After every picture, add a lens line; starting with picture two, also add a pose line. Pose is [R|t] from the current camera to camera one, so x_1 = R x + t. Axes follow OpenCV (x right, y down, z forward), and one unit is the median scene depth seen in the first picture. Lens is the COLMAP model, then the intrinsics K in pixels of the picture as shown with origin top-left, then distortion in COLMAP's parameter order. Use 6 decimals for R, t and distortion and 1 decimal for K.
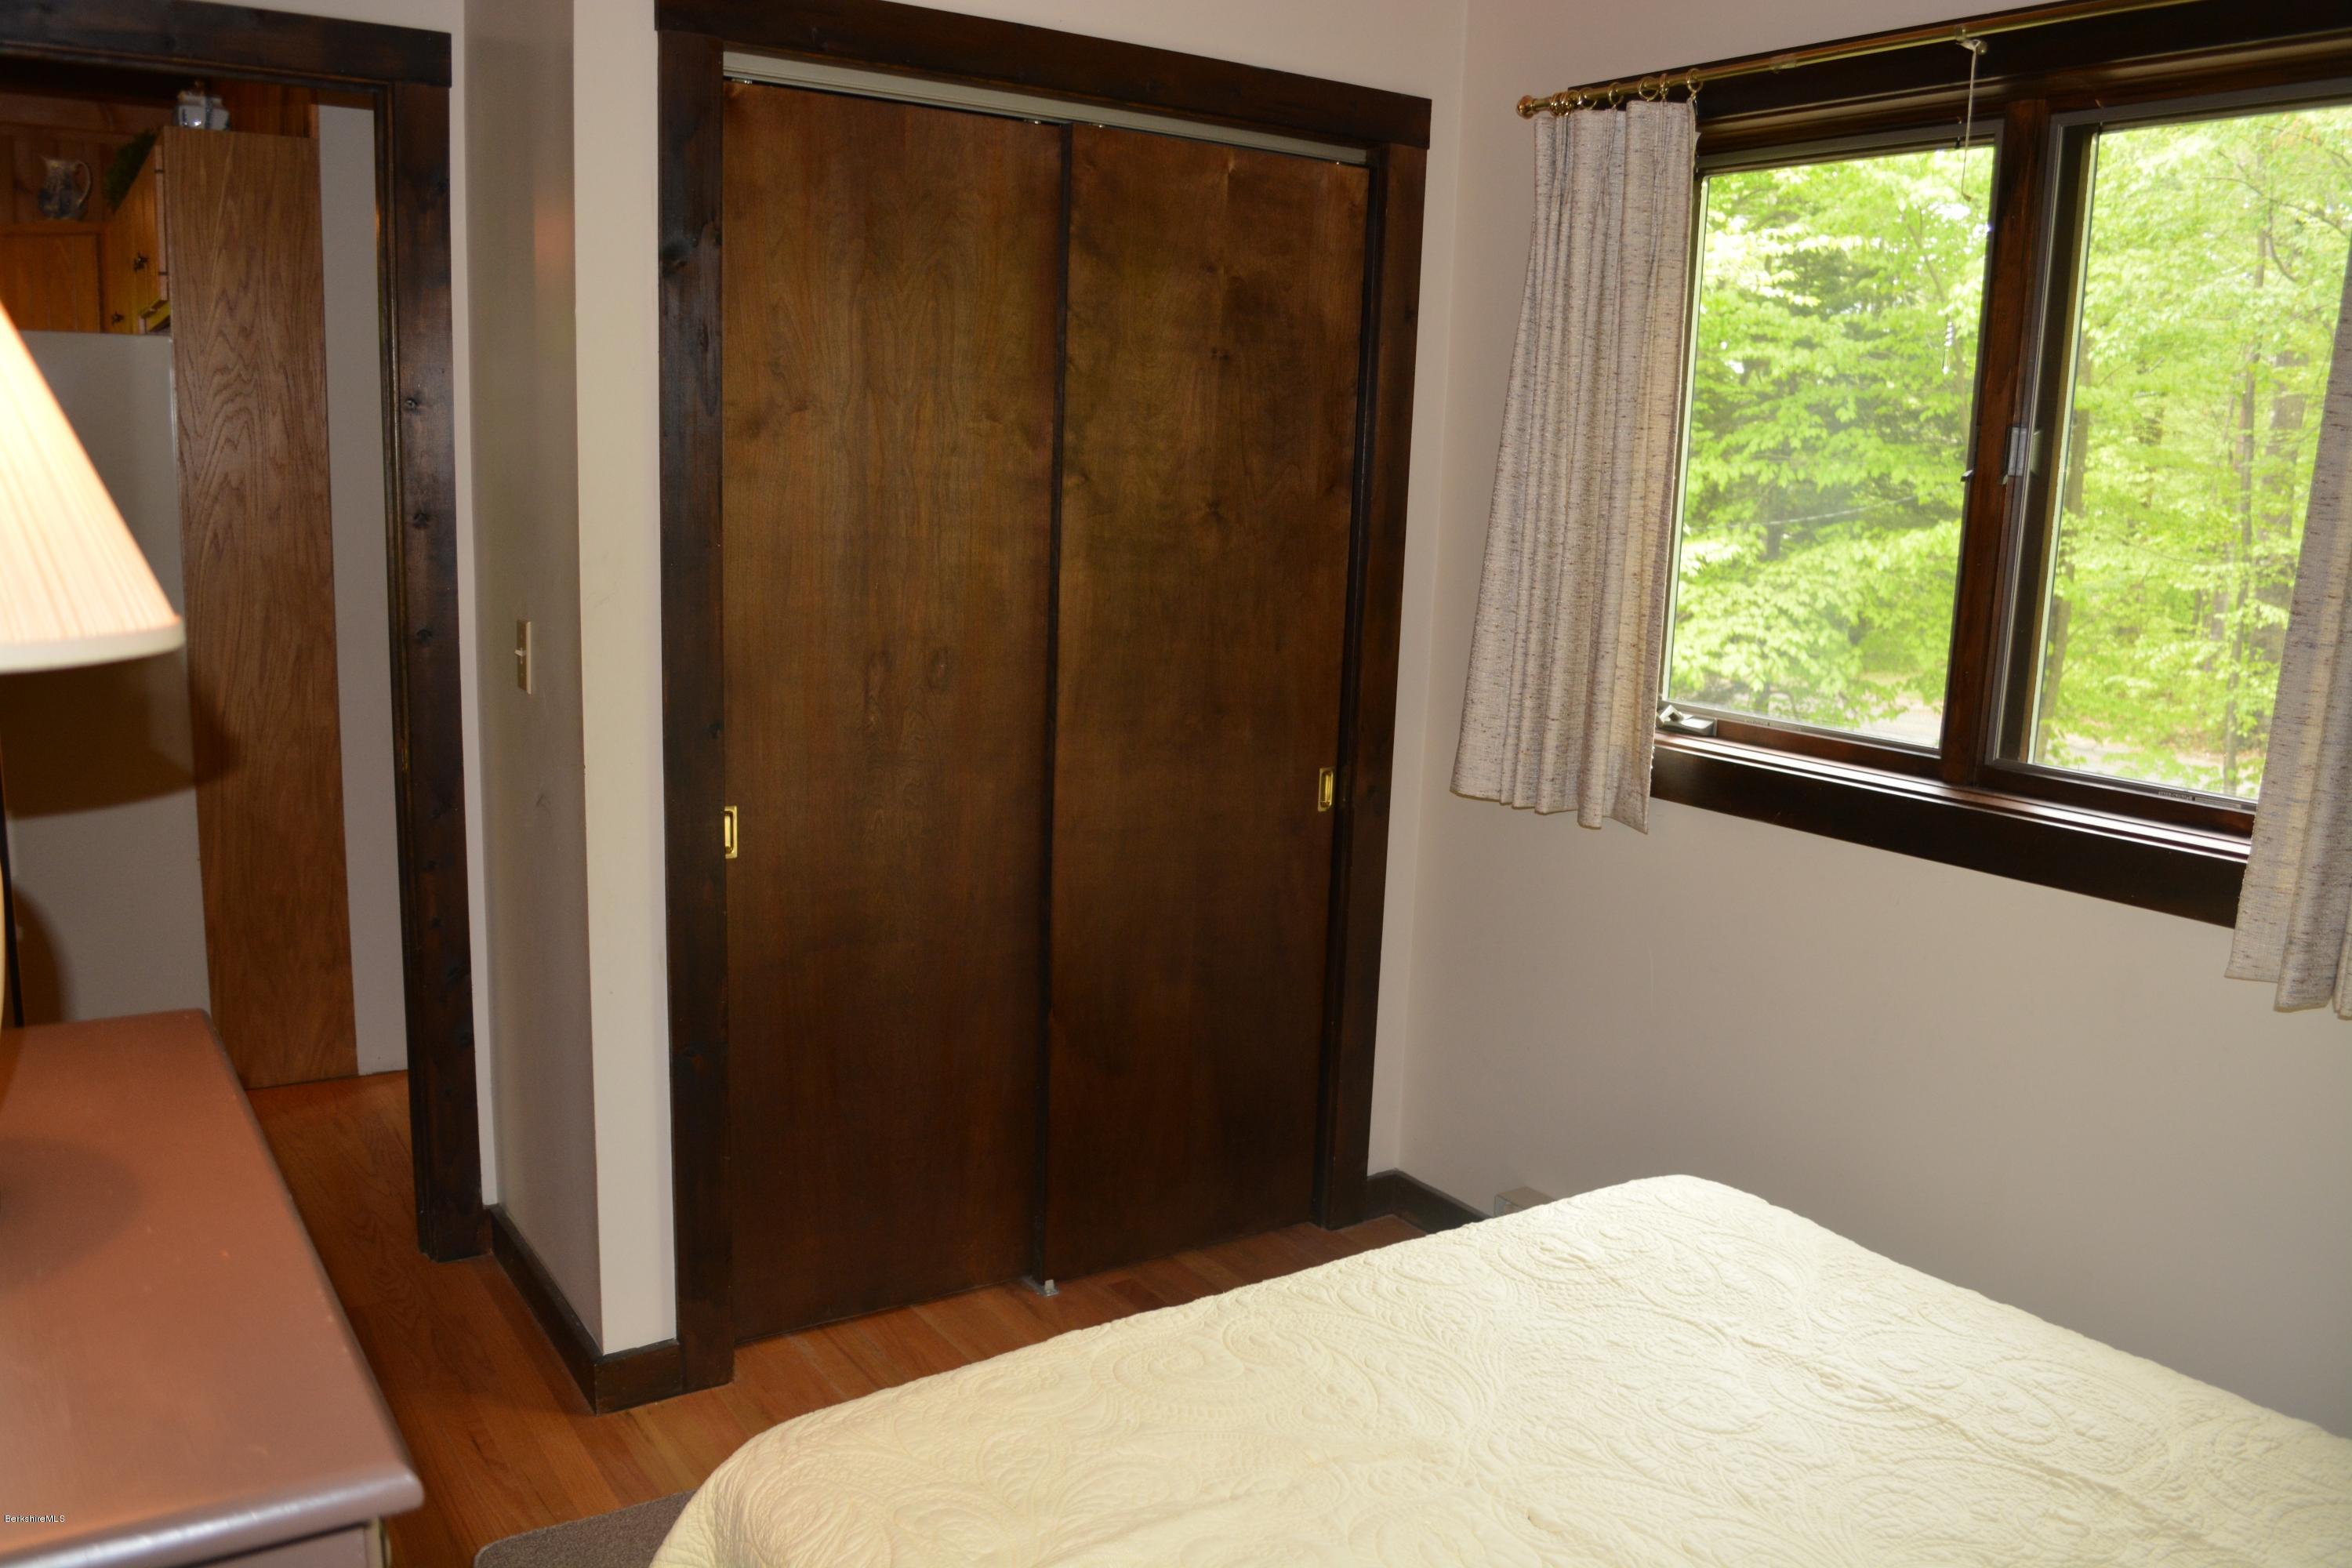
lens RADIAL K [[1861.6, 0, 1199.0], [0, 1861.6, 818.7], [0, 0, 1]] dist [-0.086021, 0.014716]
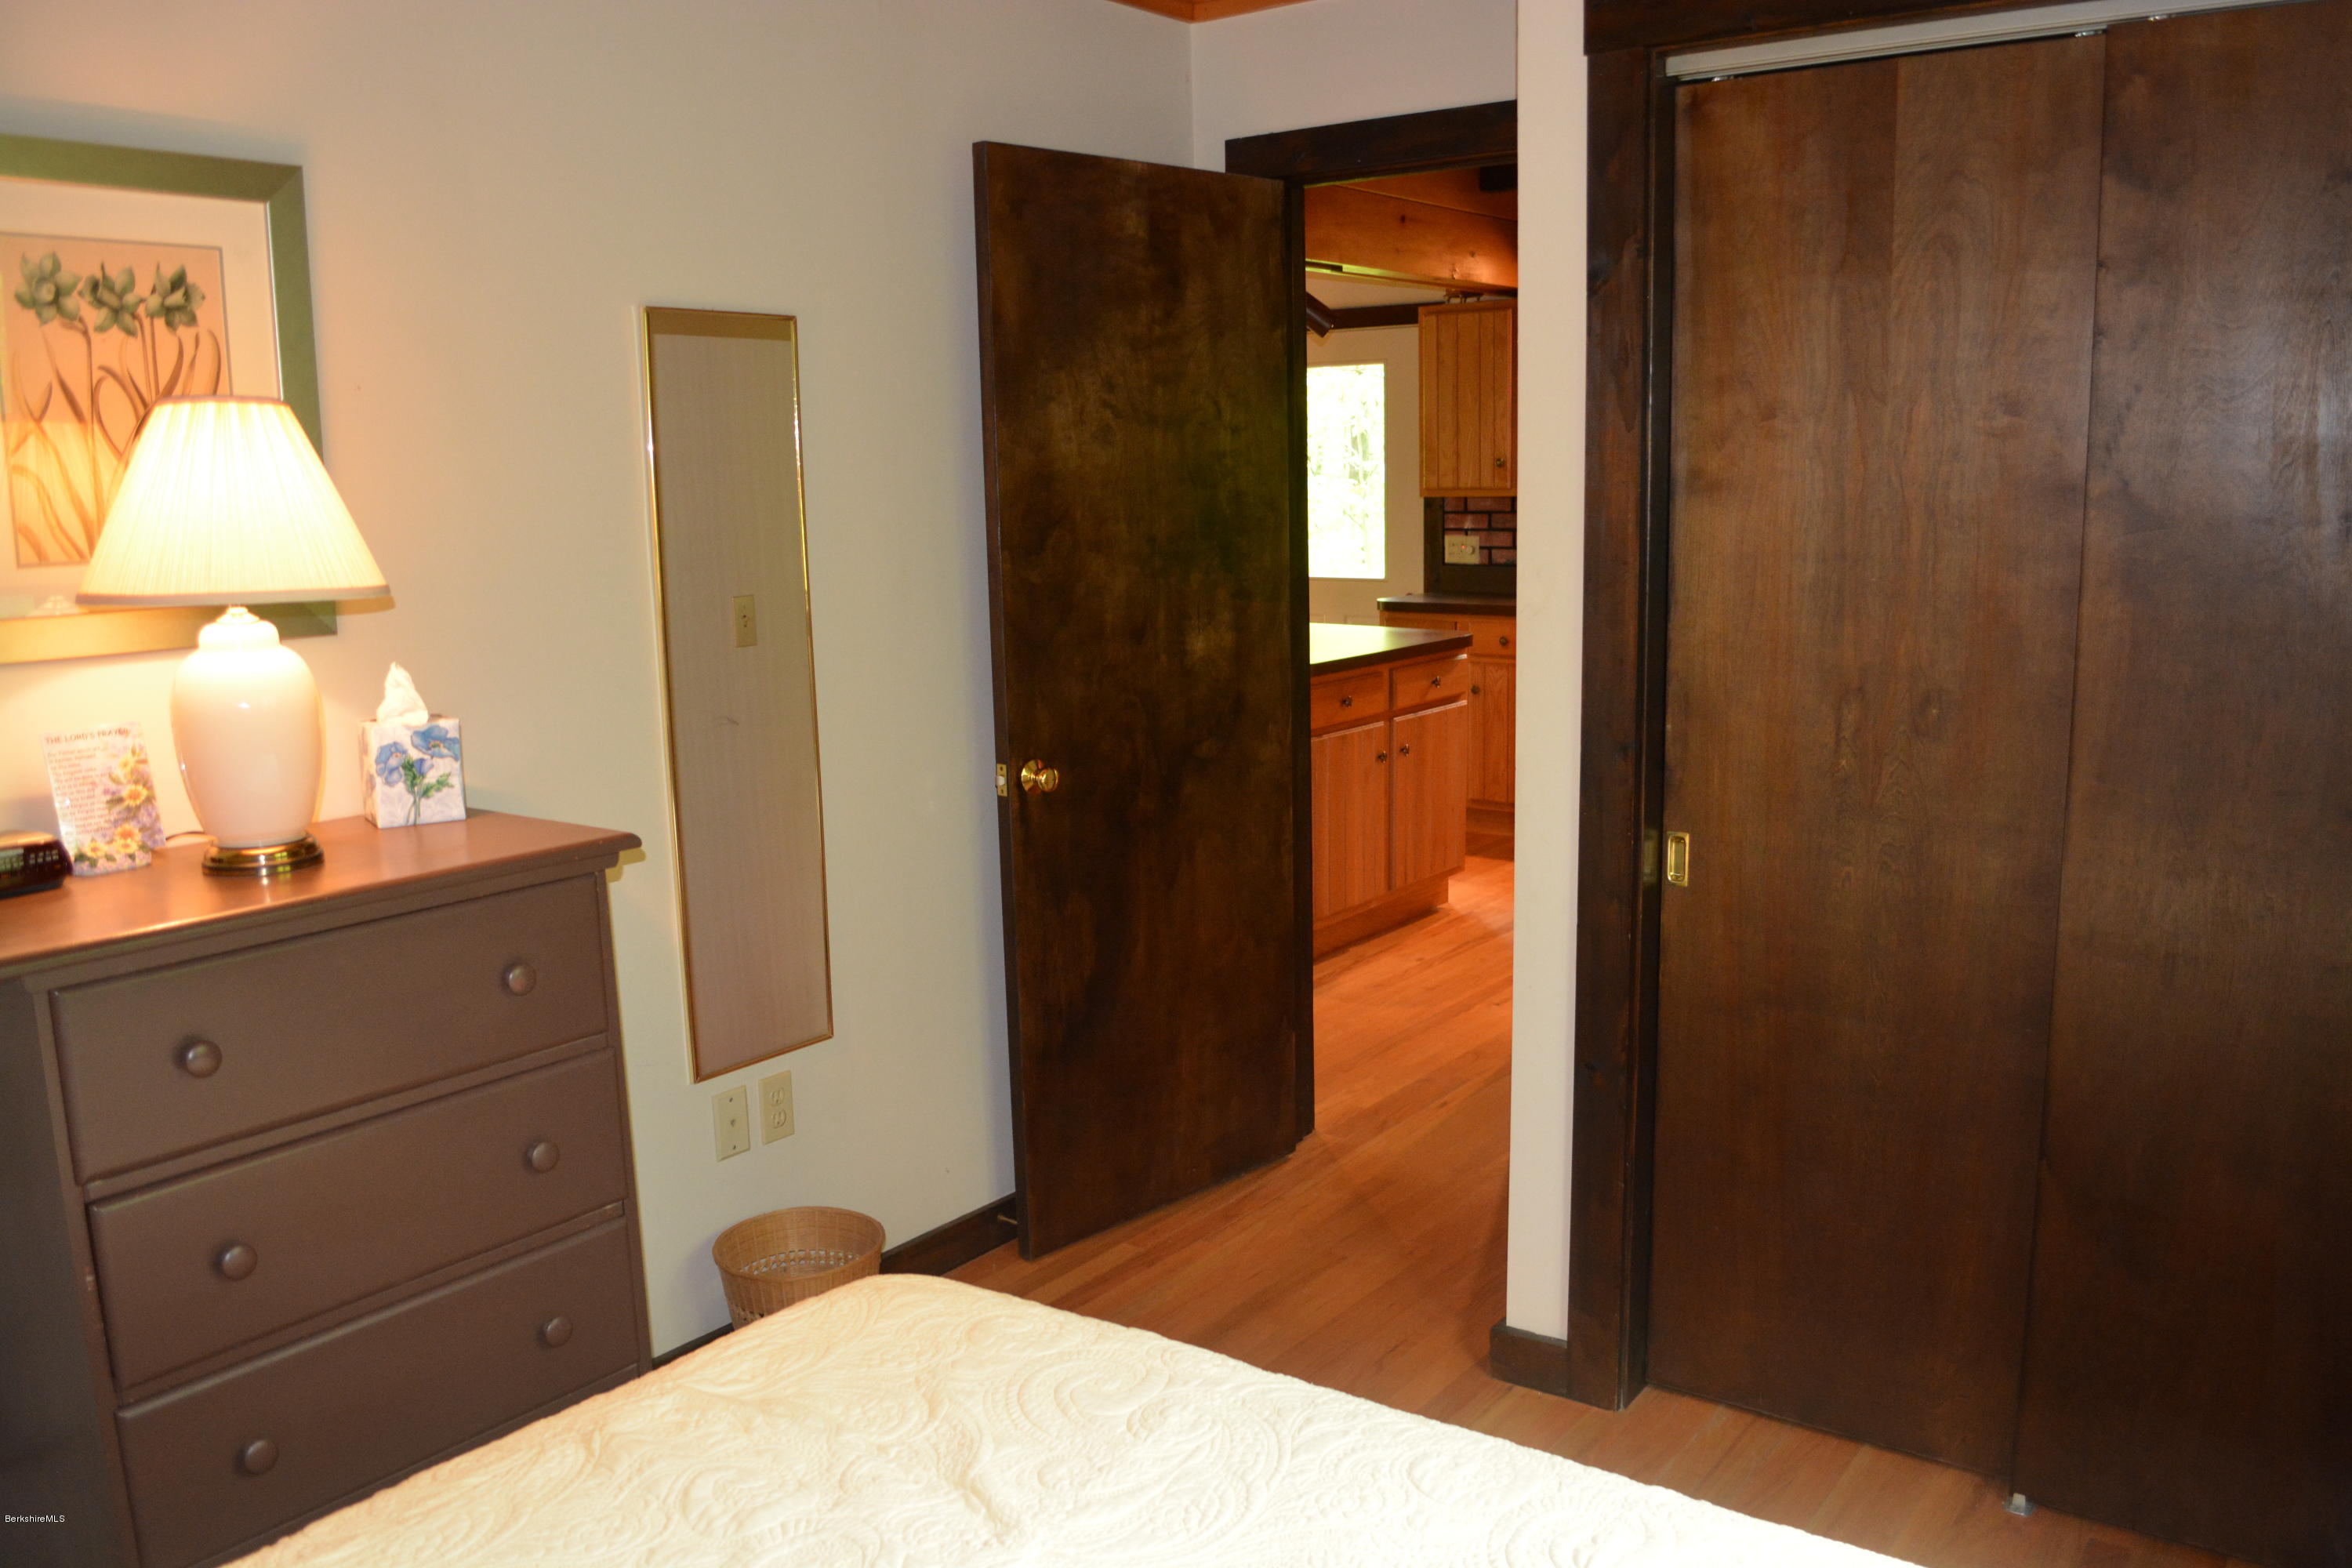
lens RADIAL K [[1861.6, 0, 1199.0], [0, 1861.6, 818.7], [0, 0, 1]] dist [-0.086021, 0.014716]
pose [[0.334021, 0.130525, -0.933484, 0.555687], [-0.145397, 0.985647, 0.085793, -0.059214], [0.931284, 0.107069, 0.348205, 0.420562]]
